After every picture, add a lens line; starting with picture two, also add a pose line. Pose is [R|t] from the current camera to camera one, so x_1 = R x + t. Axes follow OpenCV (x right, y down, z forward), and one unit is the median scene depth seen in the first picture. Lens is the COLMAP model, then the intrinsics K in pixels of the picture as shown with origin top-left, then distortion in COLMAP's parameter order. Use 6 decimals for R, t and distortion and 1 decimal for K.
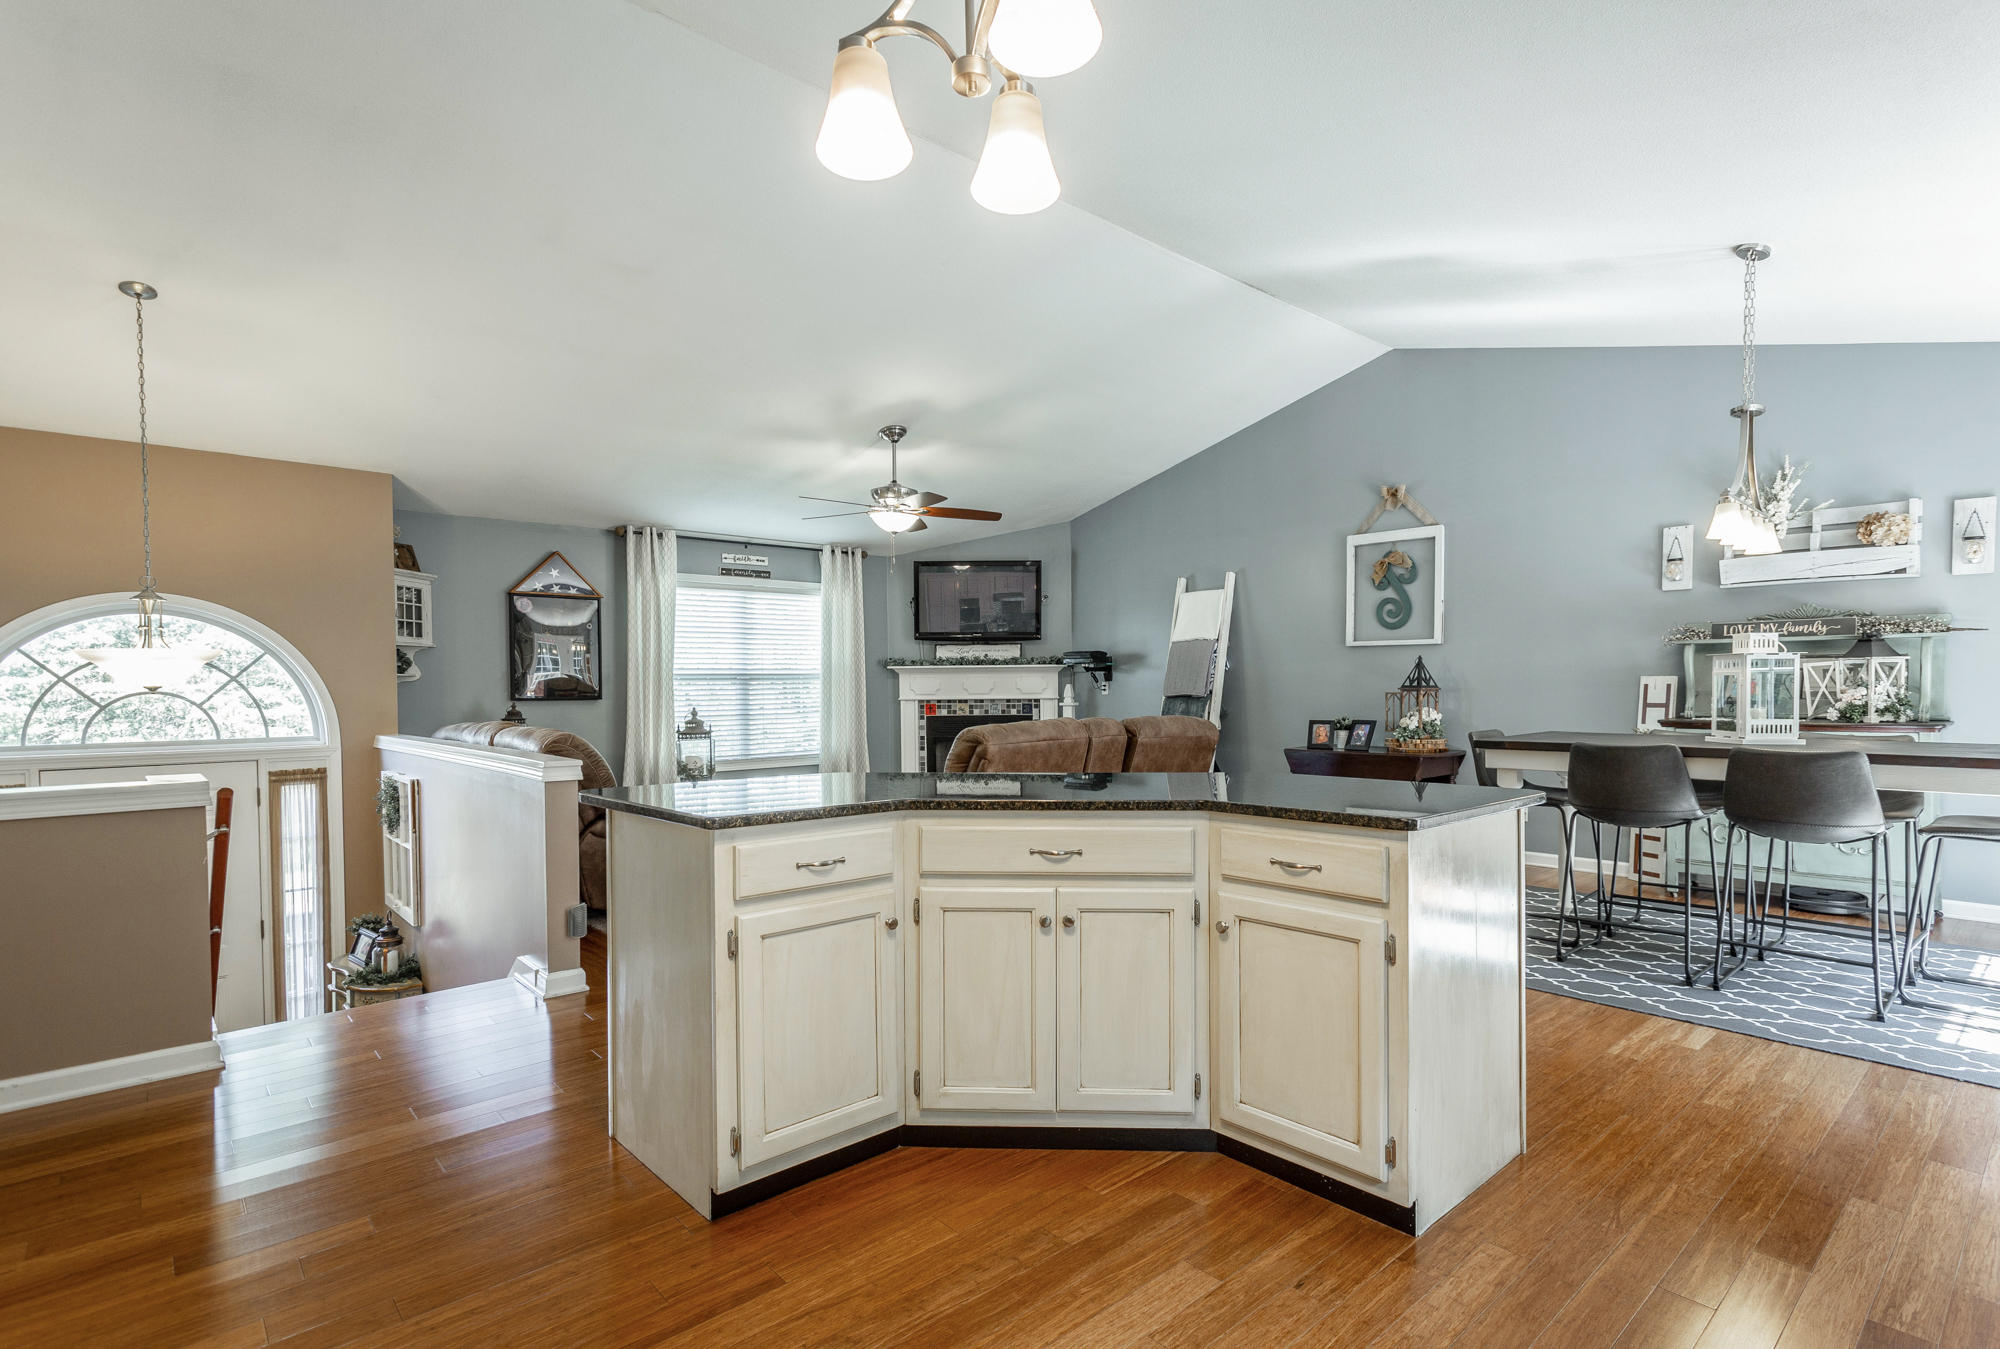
lens RADIAL K [[933.3, 0, 1000.5], [0, 933.3, 701.9], [0, 0, 1]] dist [0.001024, 0.000436]
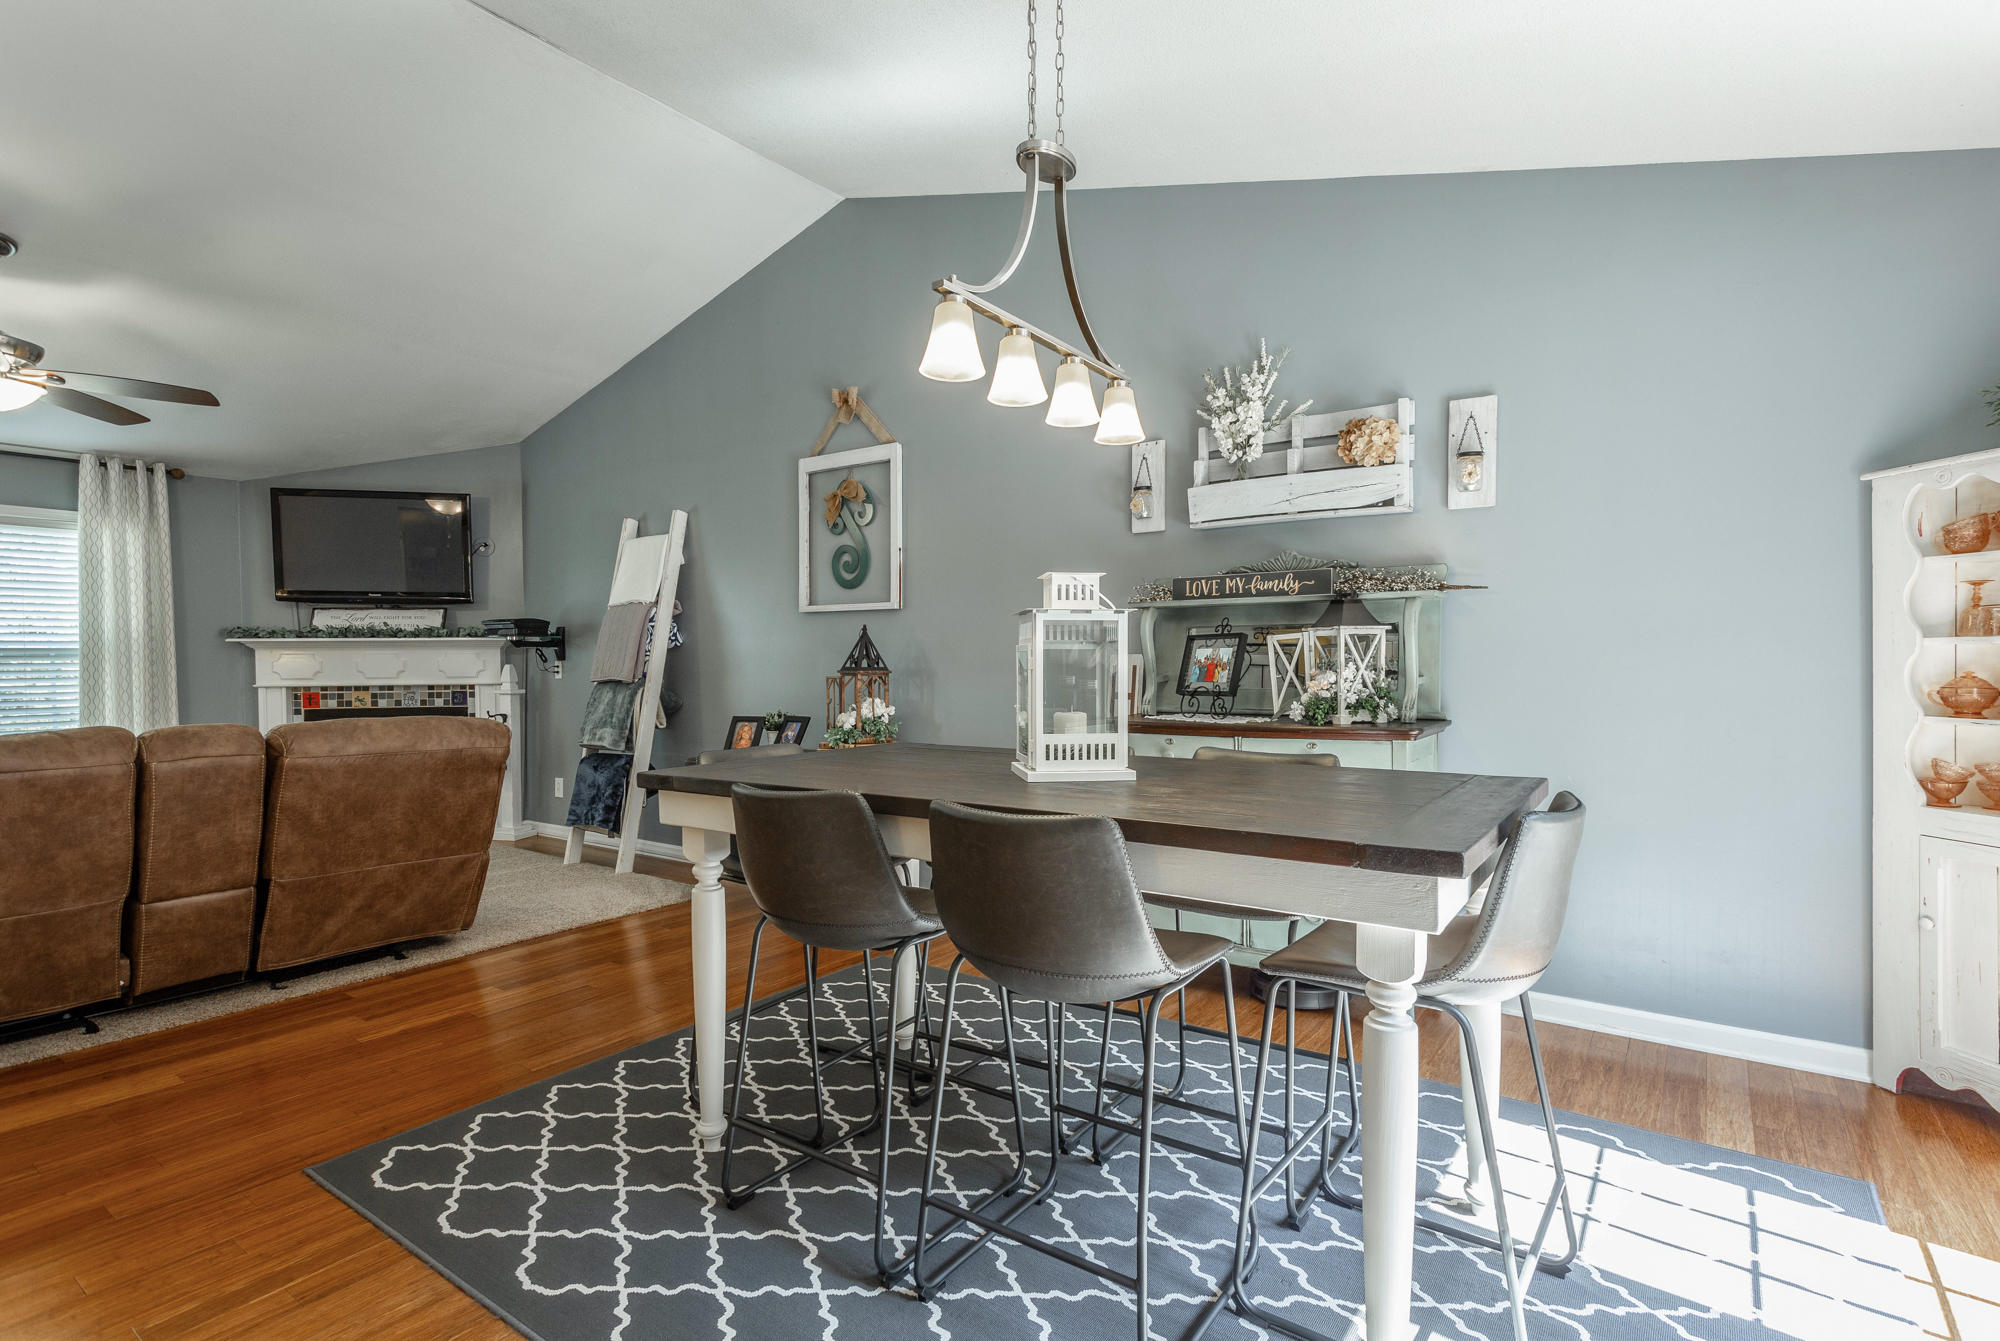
lens RADIAL K [[968.3, 0, 964.2], [0, 968.3, 666.6], [0, 0, 1]] dist [0.005870, 0.000005]
pose [[0.976923, -0.000552, 0.213593, 0.371570], [0.003806, 0.999883, -0.014823, -0.007016], [-0.213560, 0.015293, 0.976810, 0.272002]]
